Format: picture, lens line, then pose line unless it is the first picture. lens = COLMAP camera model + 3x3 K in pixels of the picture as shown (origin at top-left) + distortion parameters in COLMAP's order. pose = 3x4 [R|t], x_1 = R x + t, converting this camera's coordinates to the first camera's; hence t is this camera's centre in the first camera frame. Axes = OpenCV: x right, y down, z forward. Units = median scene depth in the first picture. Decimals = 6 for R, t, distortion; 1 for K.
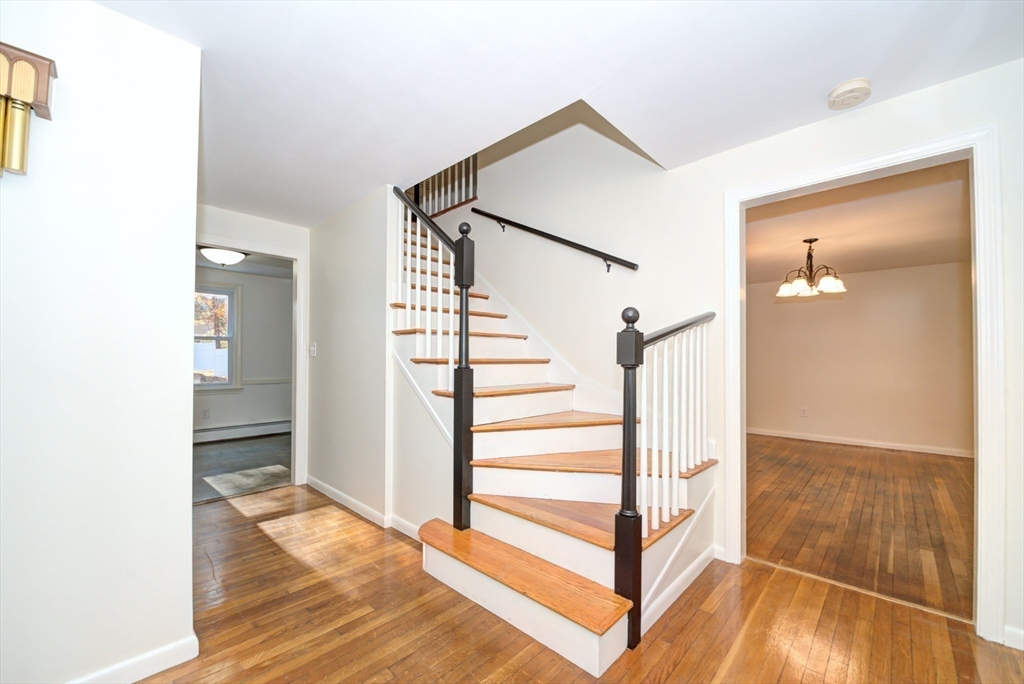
lens RADIAL K [[408.1, 0, 508.0], [0, 408.1, 350.2], [0, 0, 1]] dist [0.009312, -0.008462]
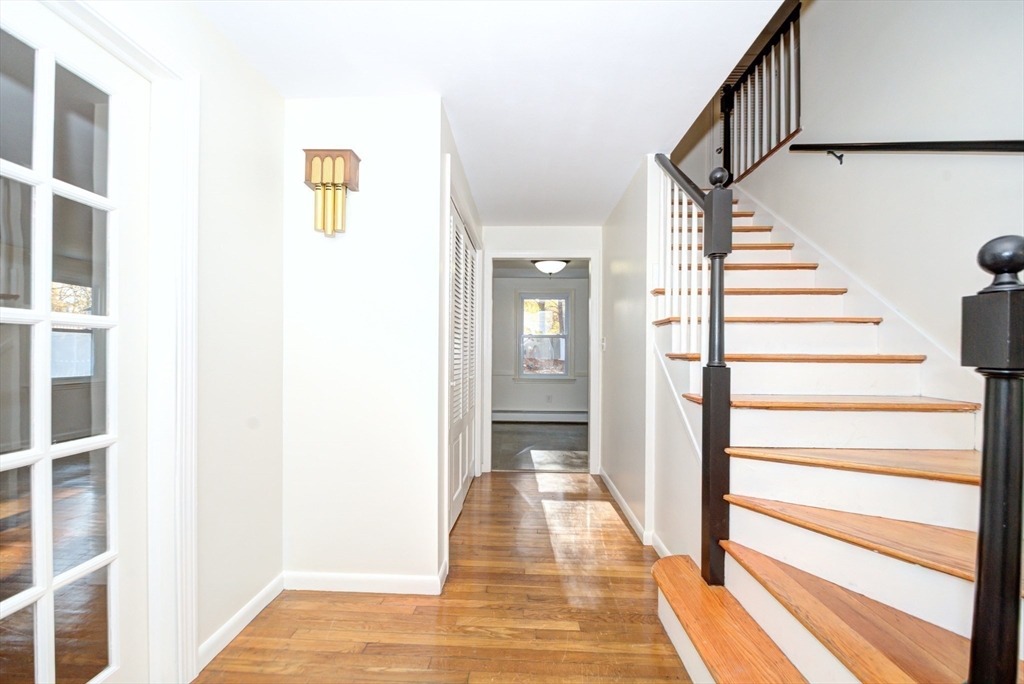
lens RADIAL K [[408.1, 0, 508.0], [0, 408.1, 350.2], [0, 0, 1]] dist [0.009312, -0.008462]
pose [[0.663073, -0.001669, -0.748553, 0.194338], [0.010050, 0.999927, 0.006673, 0.005446], [0.748487, -0.011948, 0.663042, 0.226222]]
